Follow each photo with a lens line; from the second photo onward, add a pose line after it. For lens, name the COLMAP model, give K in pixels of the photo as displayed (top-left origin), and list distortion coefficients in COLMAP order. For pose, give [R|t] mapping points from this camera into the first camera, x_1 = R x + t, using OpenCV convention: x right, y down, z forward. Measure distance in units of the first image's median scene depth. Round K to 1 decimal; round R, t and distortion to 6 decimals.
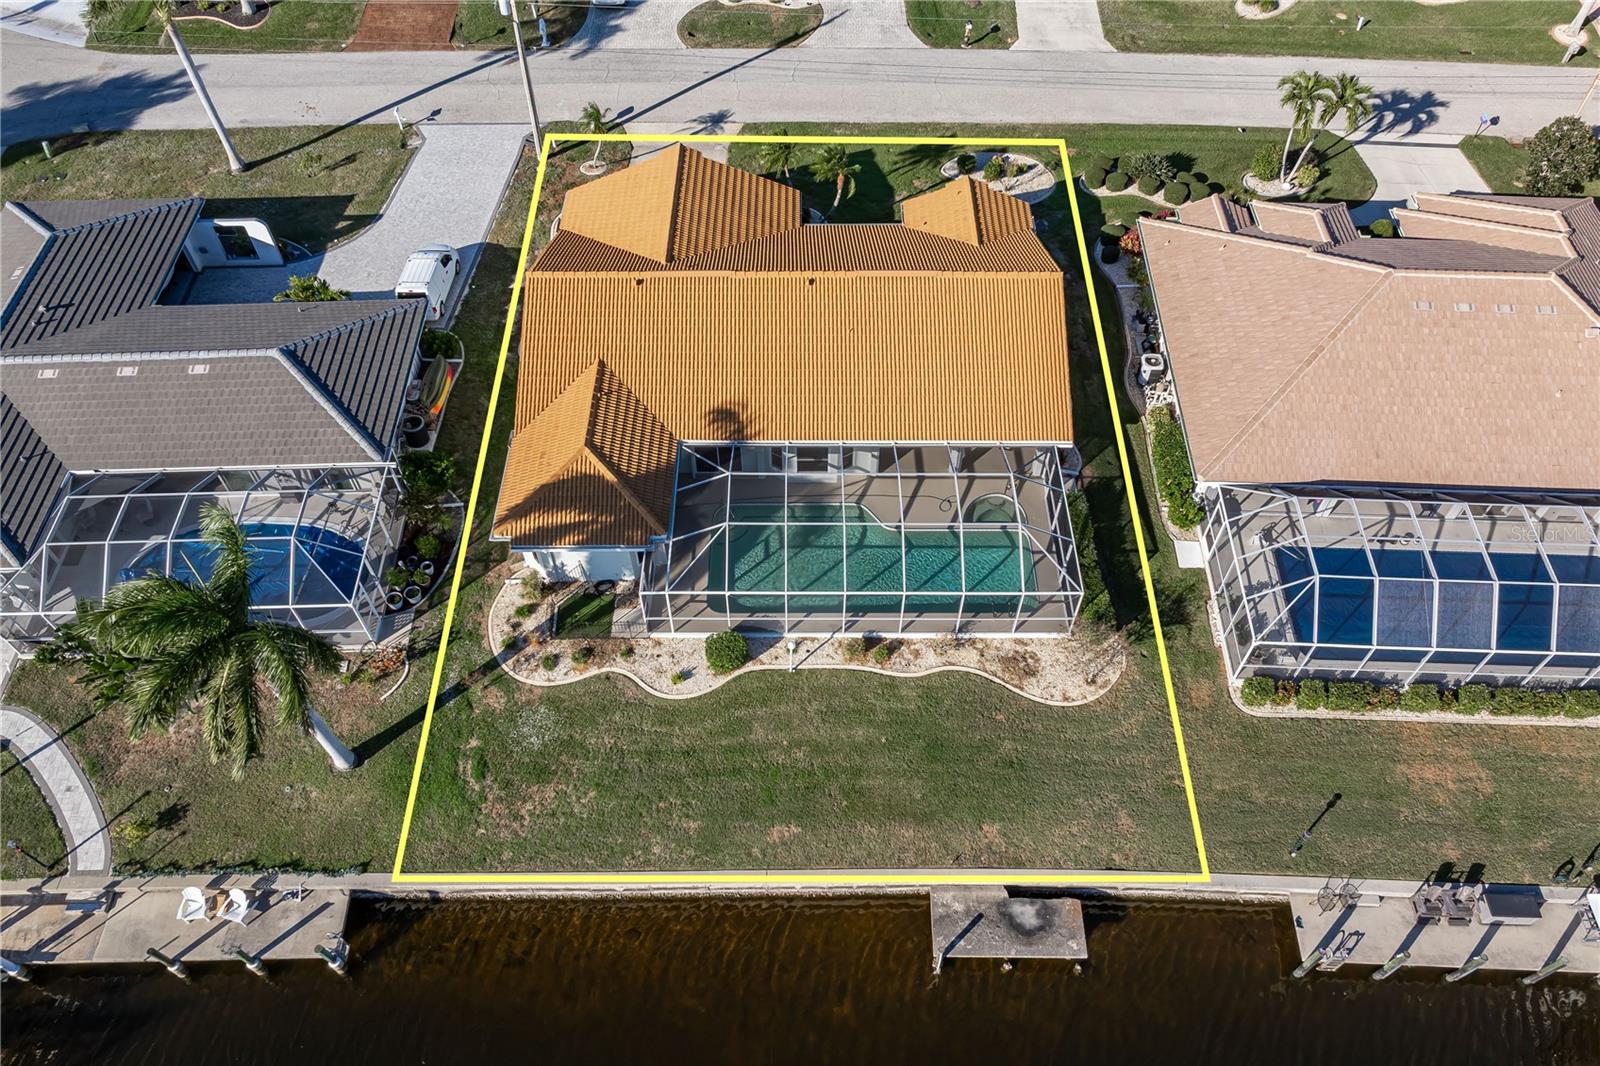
lens RADIAL K [[1128.4, 0, 806.4], [0, 1128.4, 530.5], [0, 0, 1]] dist [-0.030270, 0.011862]
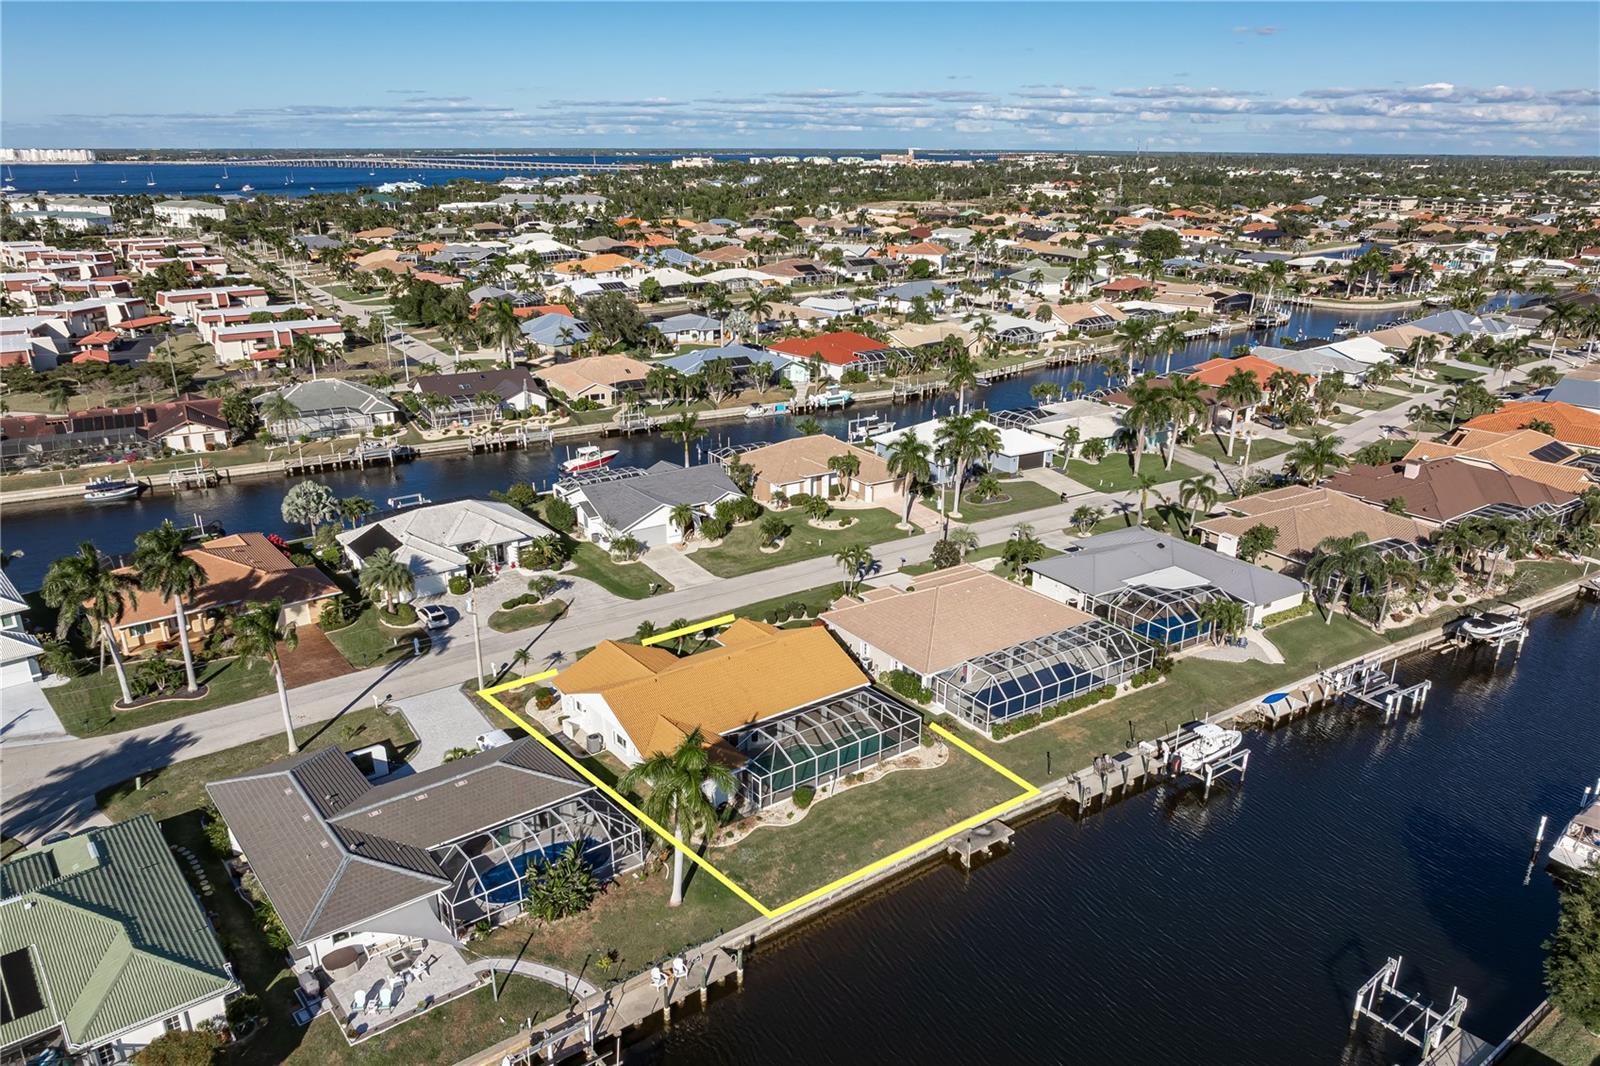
lens RADIAL K [[1128.1, 0, 806.2], [0, 1128.1, 559.4], [0, 0, 1]] dist [-0.027772, 0.014707]
pose [[0.799049, -0.202355, 0.566192, -1.126152], [0.470725, 0.796400, -0.379690, 0.538906], [-0.374083, 0.569912, 0.731616, -0.738930]]
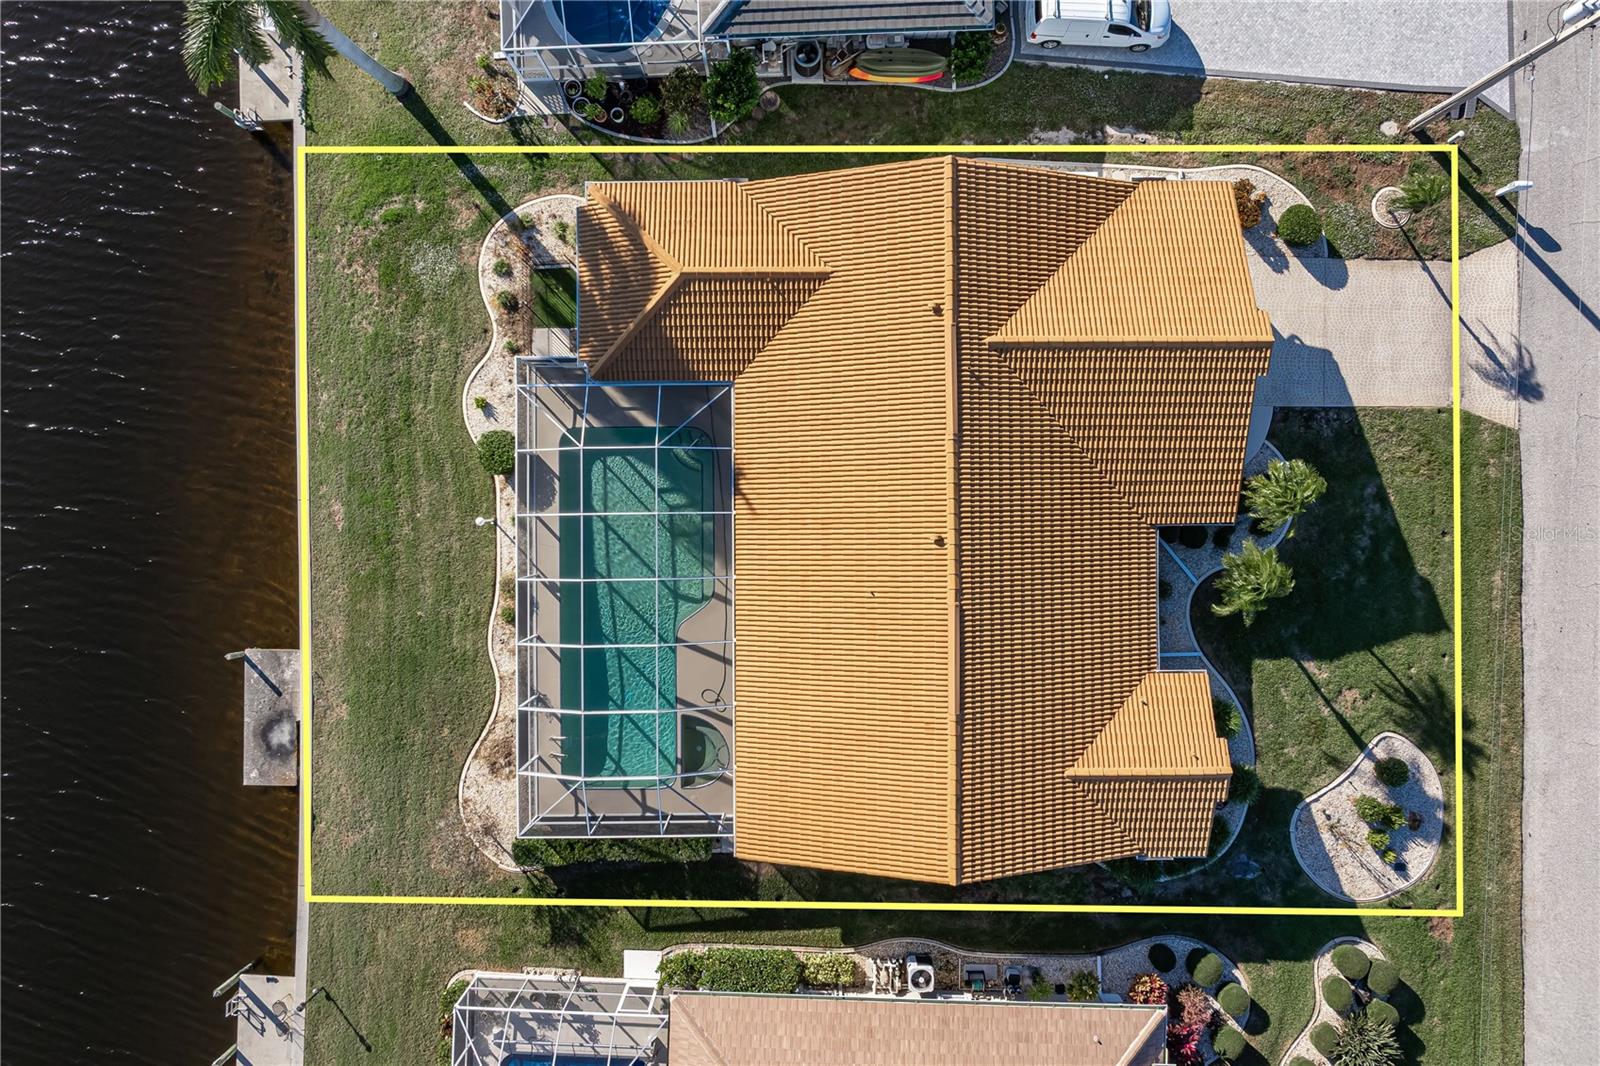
lens RADIAL K [[1132.4, 0, 804.8], [0, 1132.4, 515.1], [0, 0, 1]] dist [-0.034614, 0.020983]
pose [[0.006293, 0.999979, -0.001468, -0.014853], [-0.790929, 0.005876, 0.611879, -0.674081], [0.611875, -0.002689, 0.790950, 0.398774]]
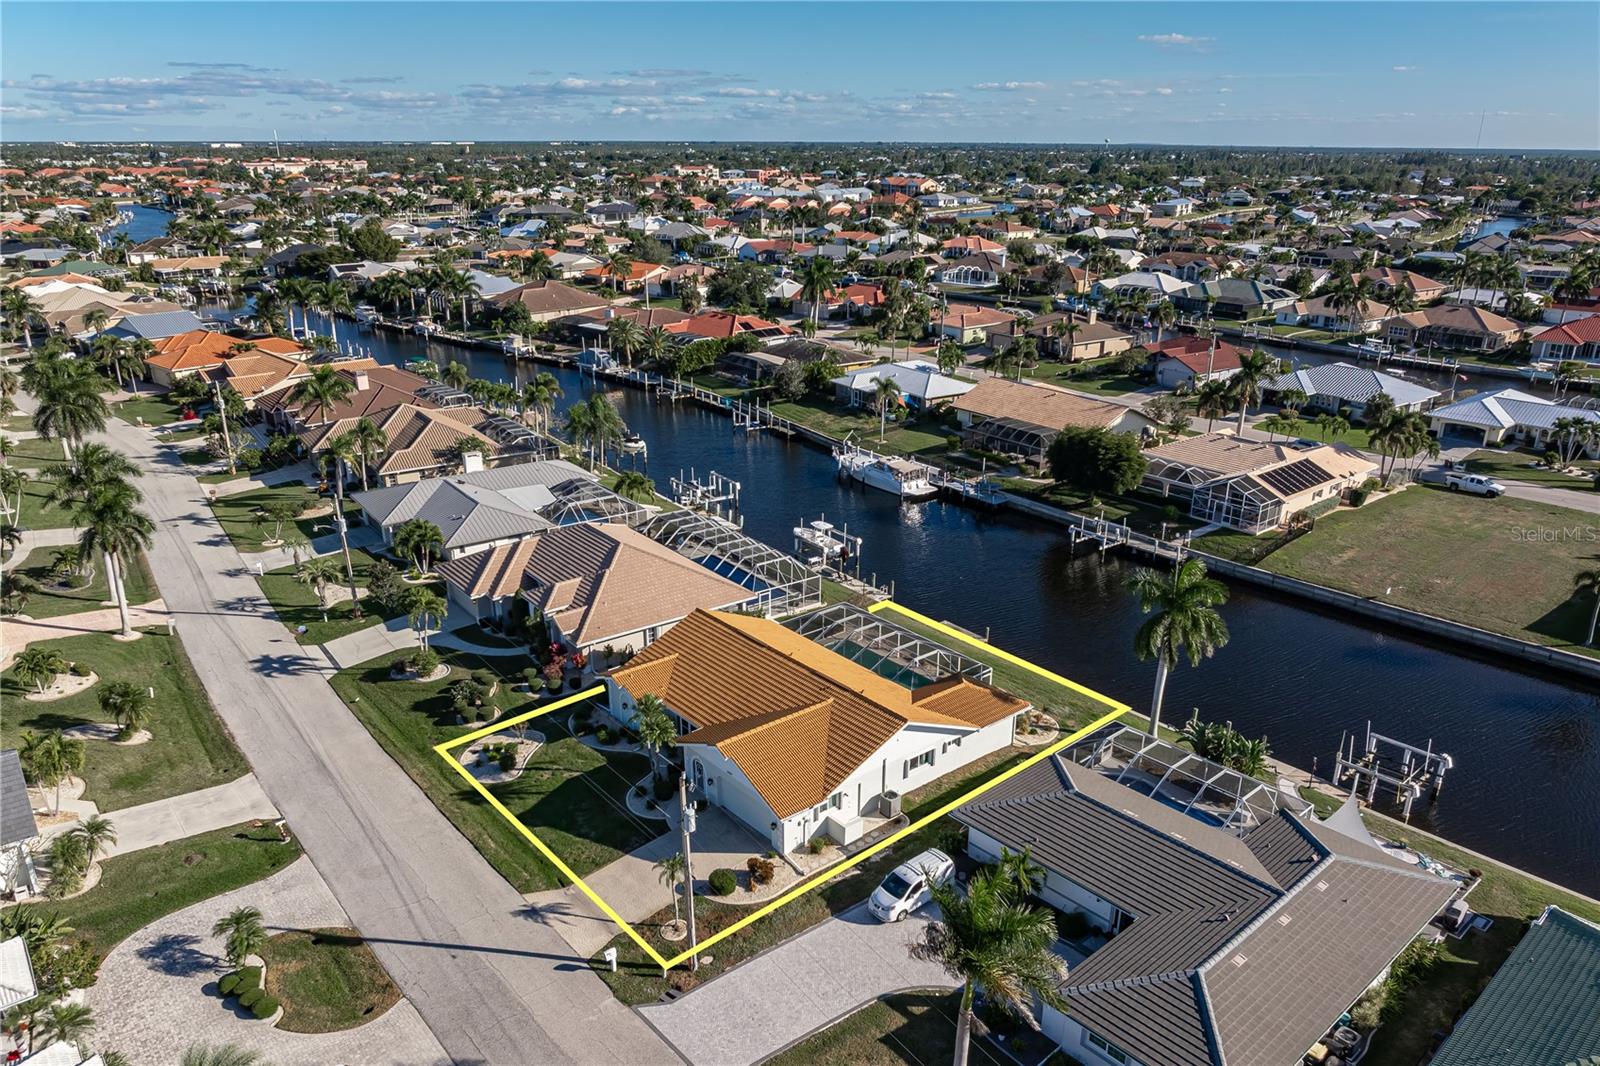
lens RADIAL K [[1128.1, 0, 806.2], [0, 1128.1, 559.4], [0, 0, 1]] dist [-0.027772, 0.014707]
pose [[-0.637200, -0.270254, 0.721761, -1.291824], [0.605234, 0.404327, 0.685720, -1.548909], [-0.477146, 0.873775, -0.094070, 1.135708]]
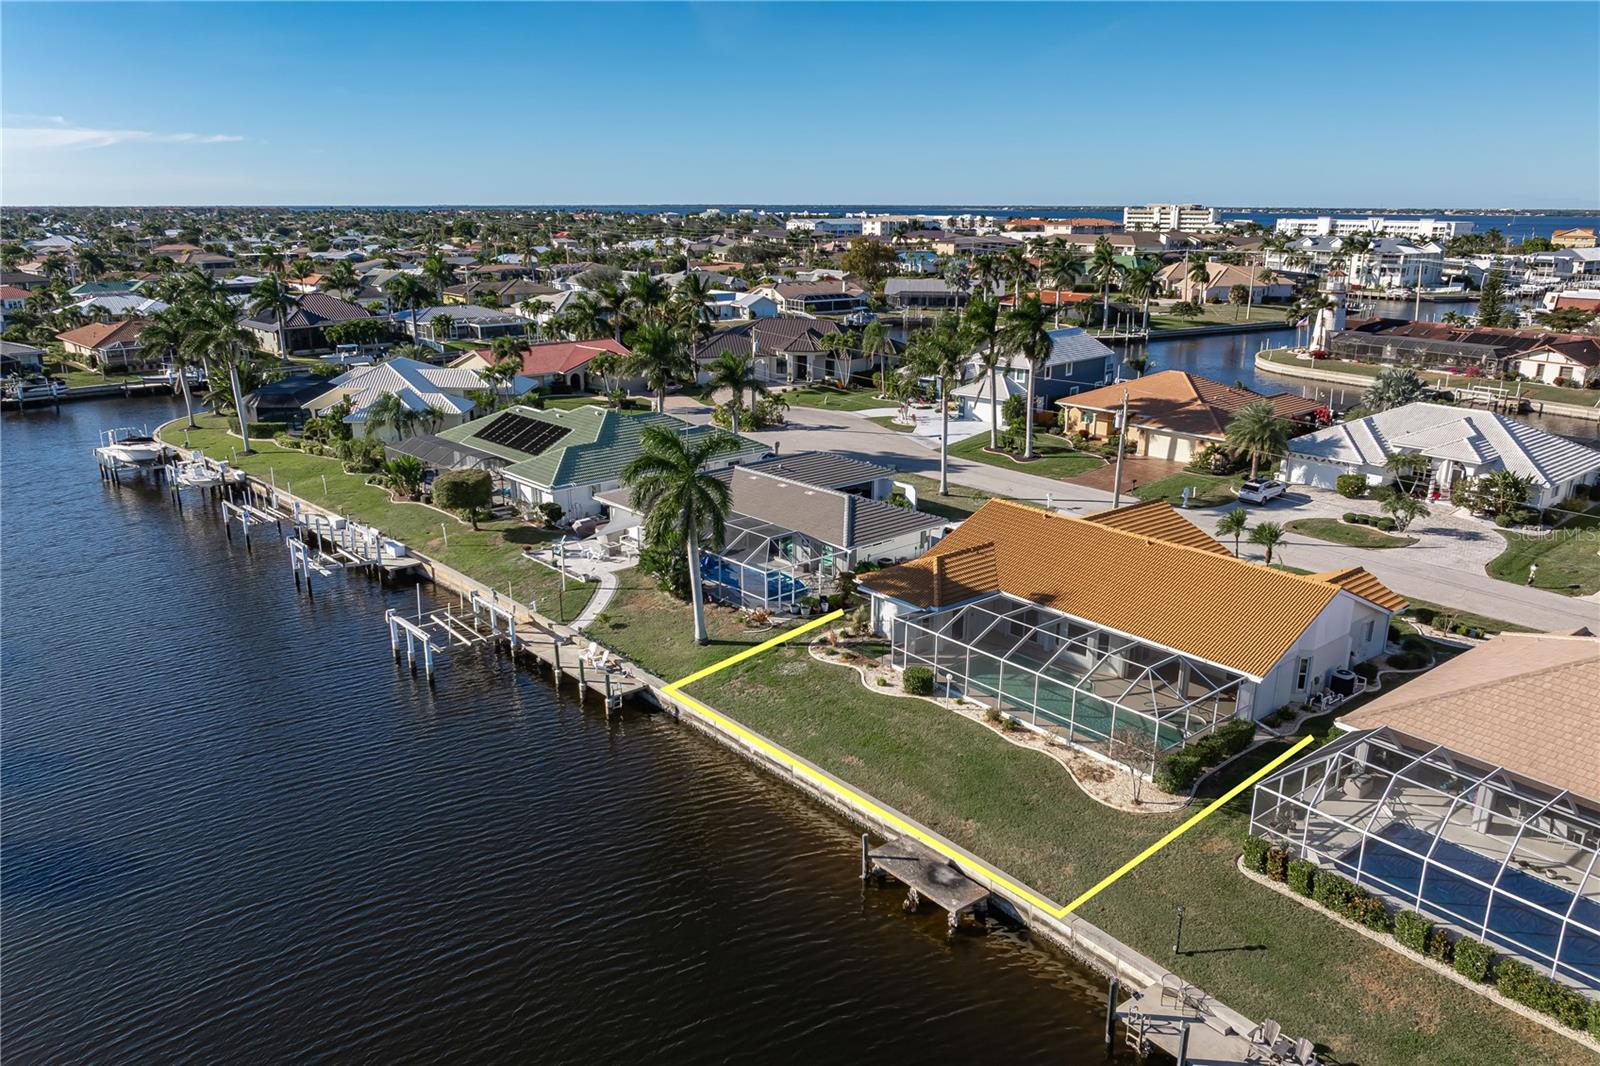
lens RADIAL K [[1124.4, 0, 804.2], [0, 1124.4, 539.8], [0, 0, 1]] dist [-0.025537, 0.007902]
pose [[0.641037, 0.221782, -0.734768, 0.796437], [-0.606953, 0.732440, -0.308448, 0.483672], [0.469765, 0.643696, 0.604133, 0.002743]]
